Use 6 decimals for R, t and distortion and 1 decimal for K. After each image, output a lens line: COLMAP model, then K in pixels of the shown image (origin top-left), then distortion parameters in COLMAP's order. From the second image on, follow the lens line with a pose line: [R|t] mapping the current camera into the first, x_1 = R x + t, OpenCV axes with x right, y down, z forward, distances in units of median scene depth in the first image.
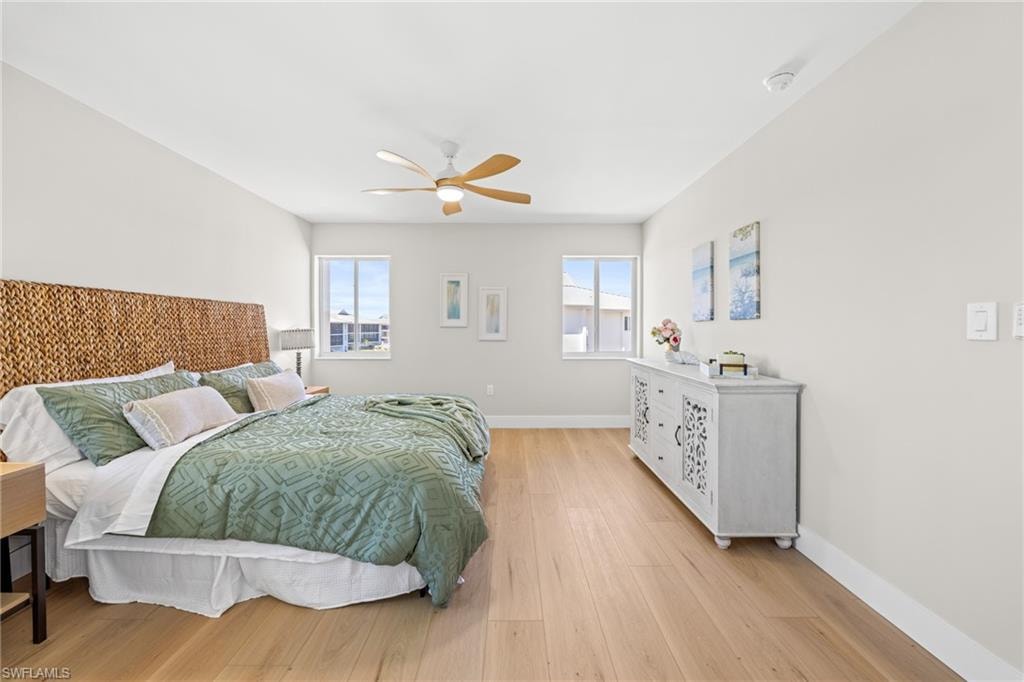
lens RADIAL K [[407.3, 0, 516.2], [0, 407.3, 327.7], [0, 0, 1]] dist [-0.001029, -0.000044]
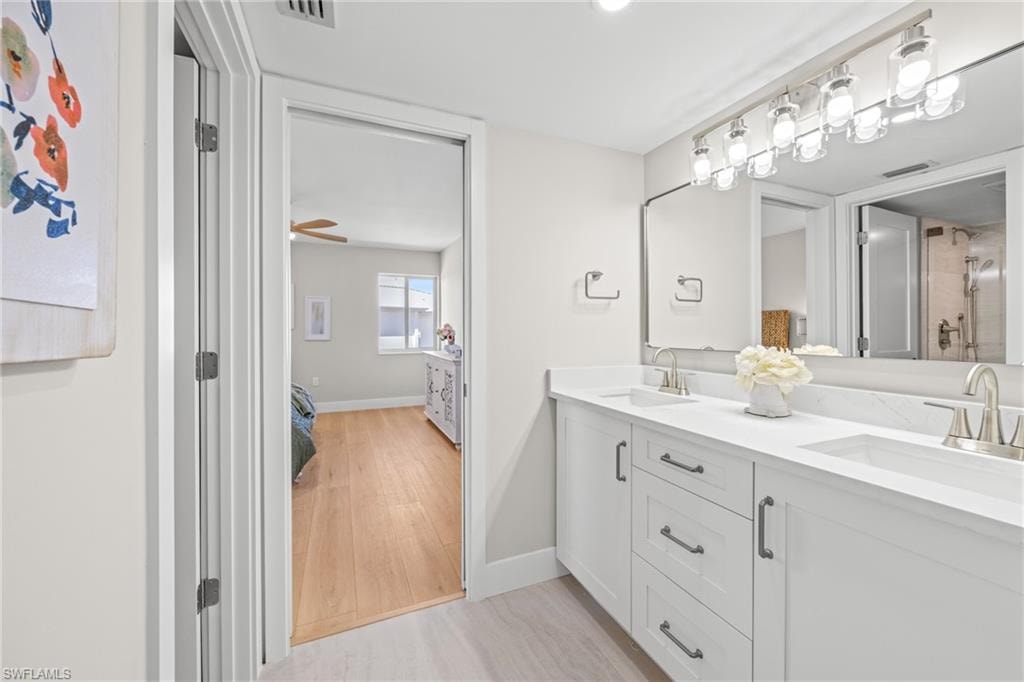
lens RADIAL K [[399.5, 0, 510.7], [0, 399.5, 328.3], [0, 0, 1]] dist [-0.000851, -0.000060]
pose [[0.923301, -0.003460, 0.384062, 0.021625], [0.004750, 0.999986, -0.002409, 0.000764], [-0.384048, 0.004049, 0.923304, -0.427648]]
